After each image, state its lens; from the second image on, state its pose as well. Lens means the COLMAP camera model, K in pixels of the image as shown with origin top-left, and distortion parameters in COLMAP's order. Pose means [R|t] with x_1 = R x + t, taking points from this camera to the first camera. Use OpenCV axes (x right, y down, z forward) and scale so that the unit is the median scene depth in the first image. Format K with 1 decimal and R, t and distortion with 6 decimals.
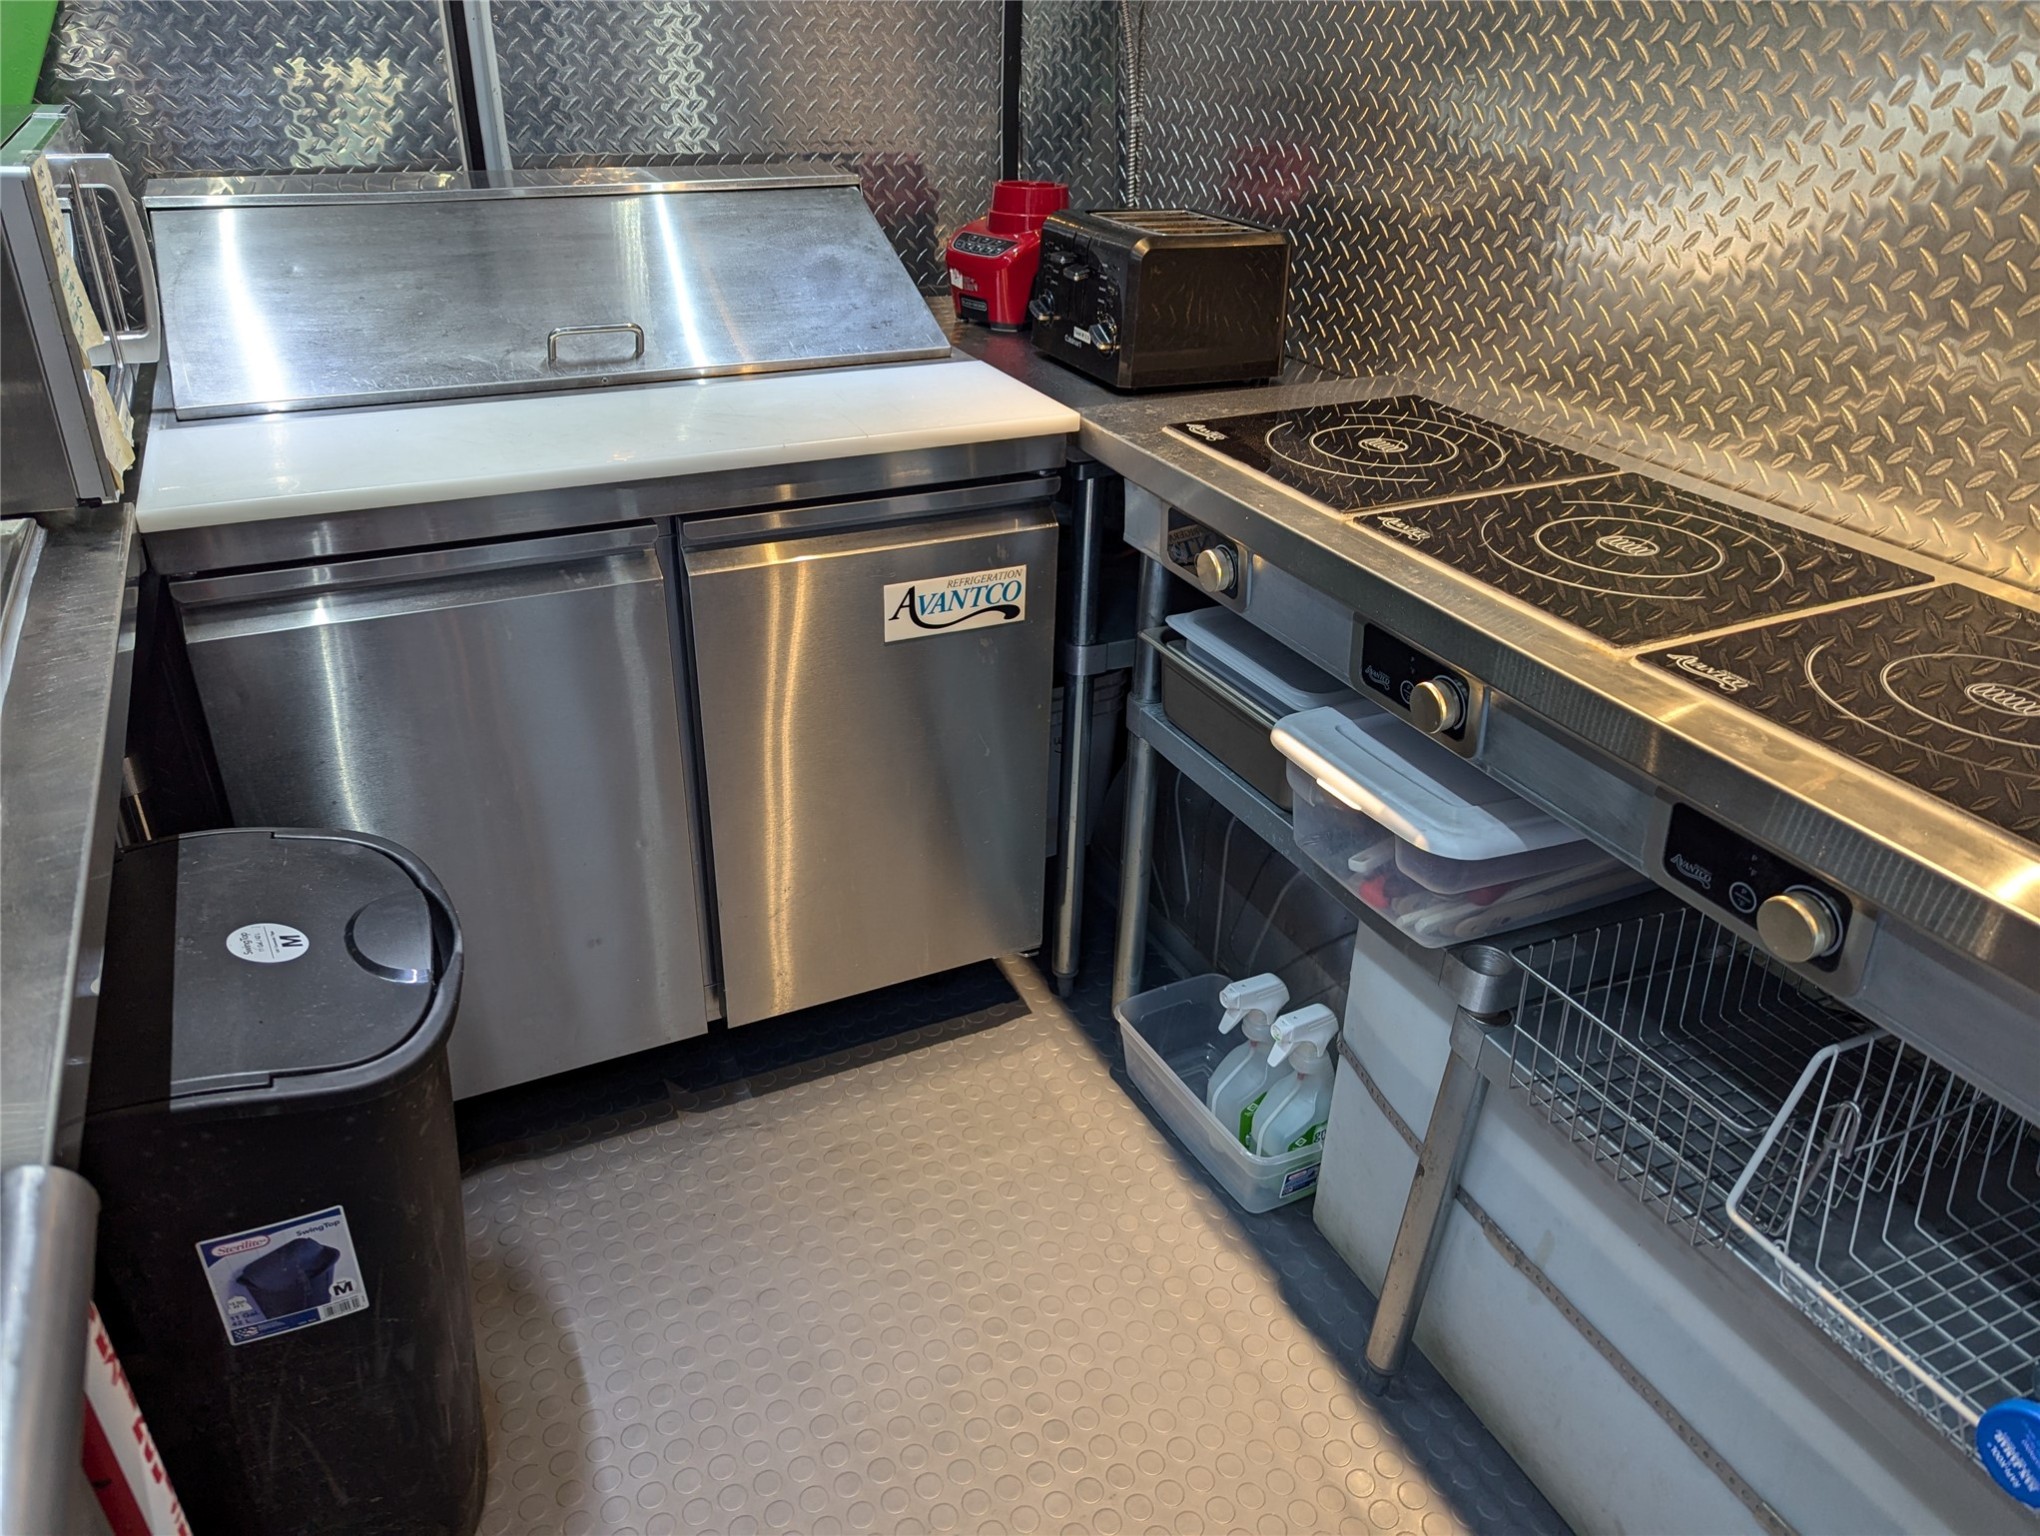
lens RADIAL K [[1451.1, 0, 1009.3], [0, 1451.1, 773.7], [0, 0, 1]] dist [0.043655, -0.035778]
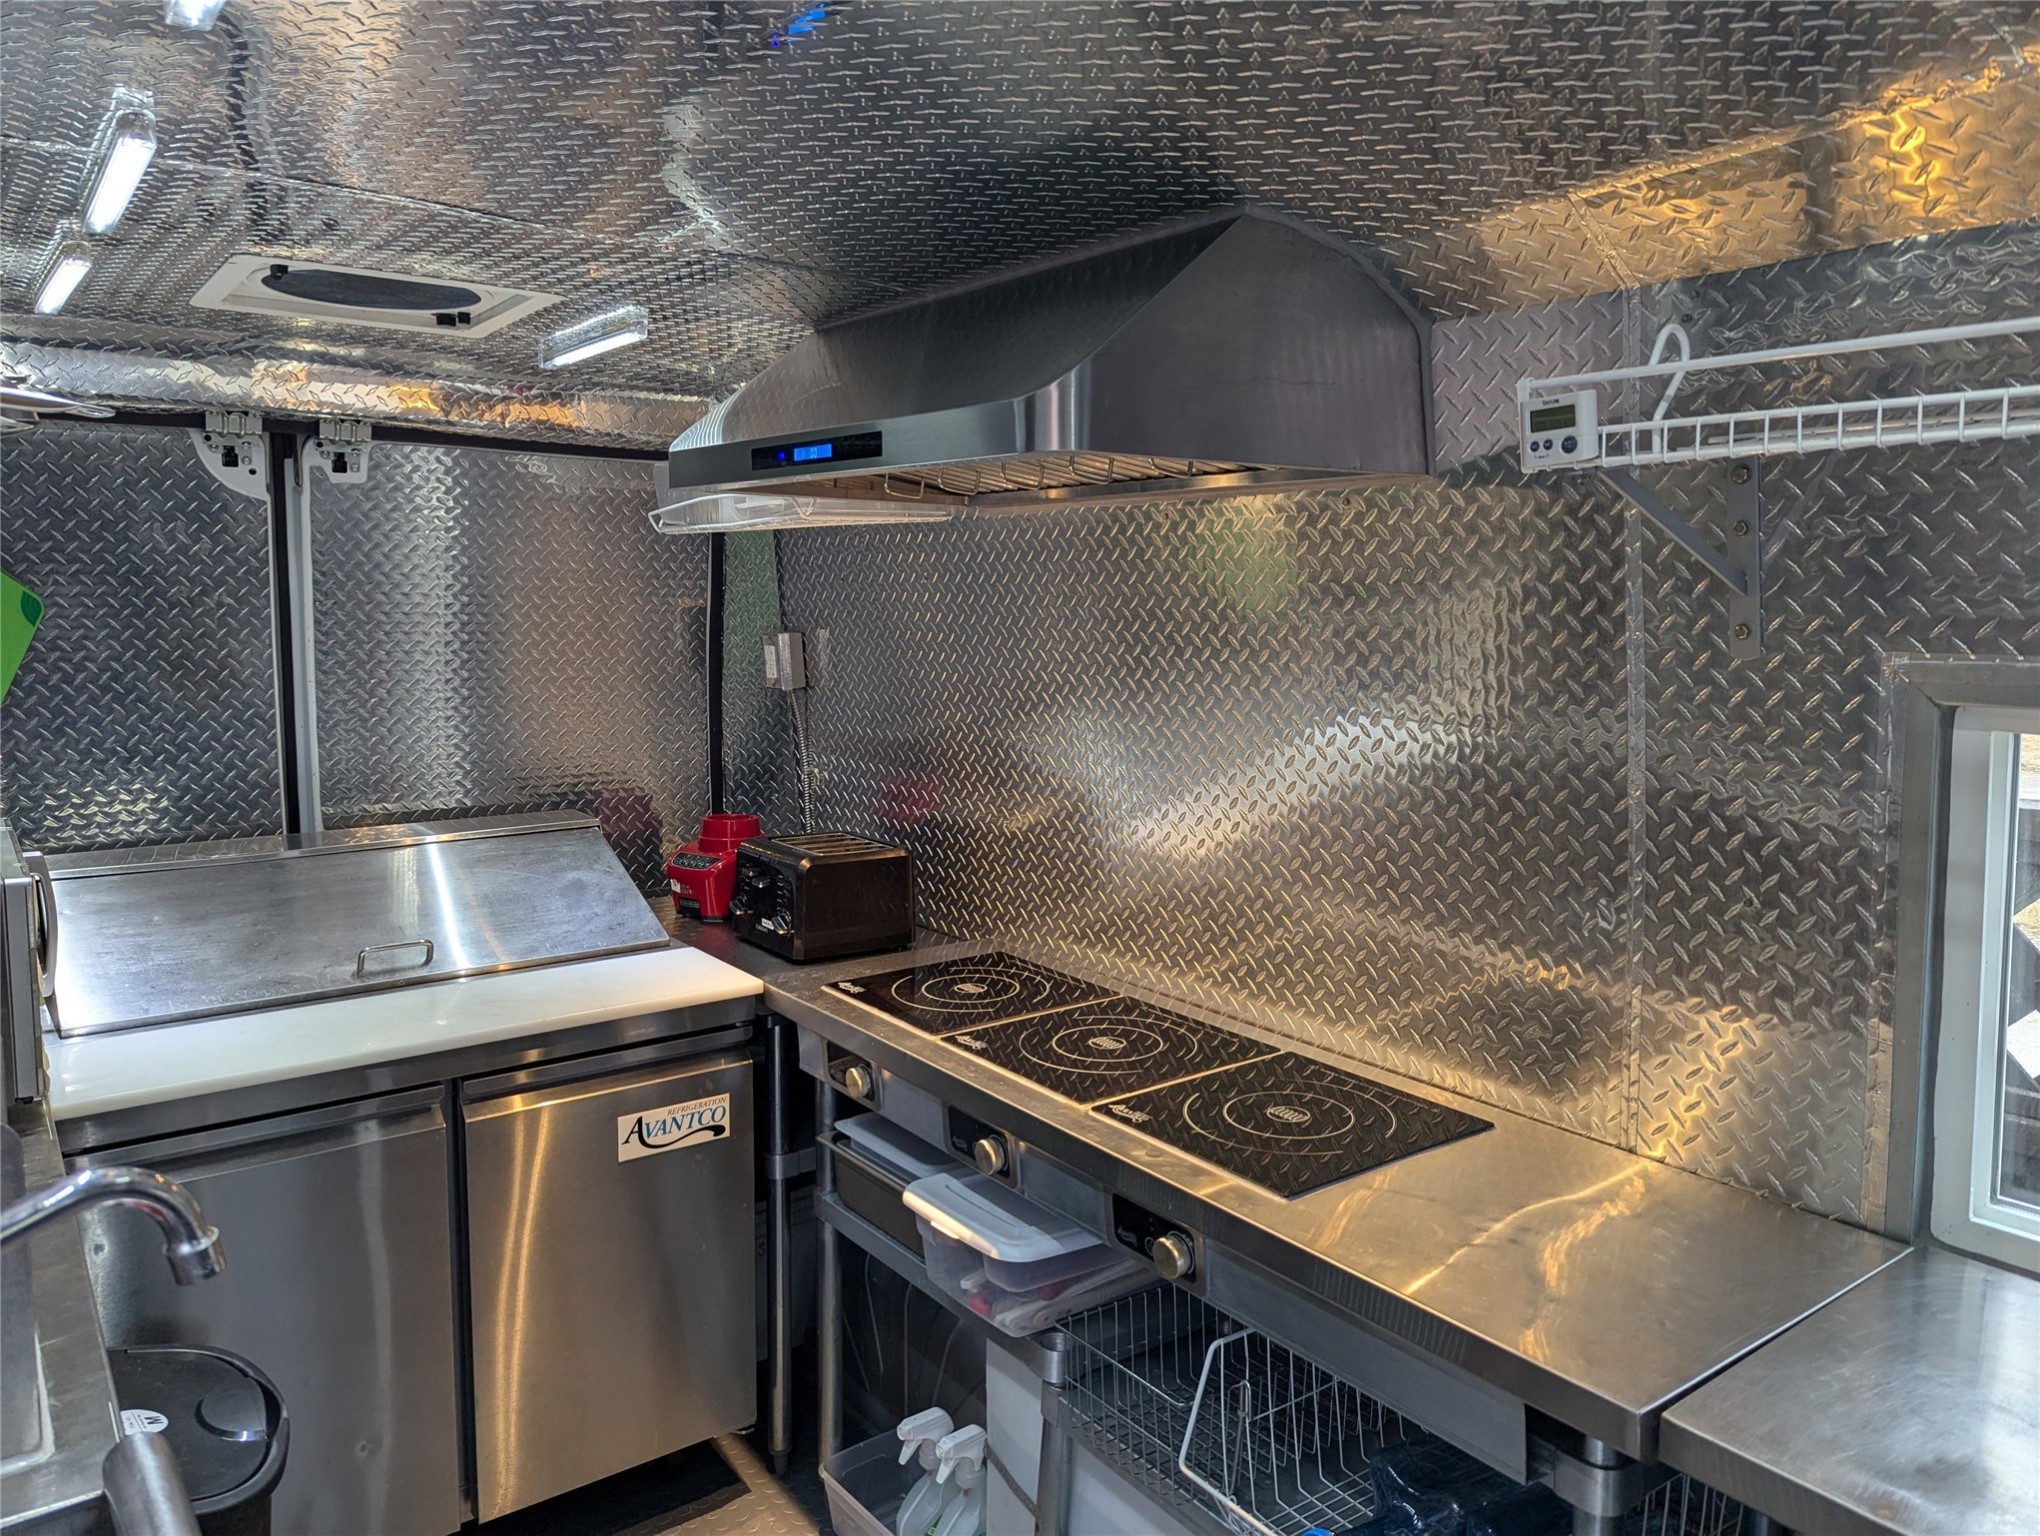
lens RADIAL K [[1451.1, 0, 1045.5], [0, 1451.1, 747.2], [0, 0, 1]] dist [0.043655, -0.035778]
pose [[0.978677, -0.036439, 0.202148, 0.038168], [0.109918, 0.924278, -0.365551, 0.086735], [-0.173520, 0.379976, 0.908575, -0.403622]]
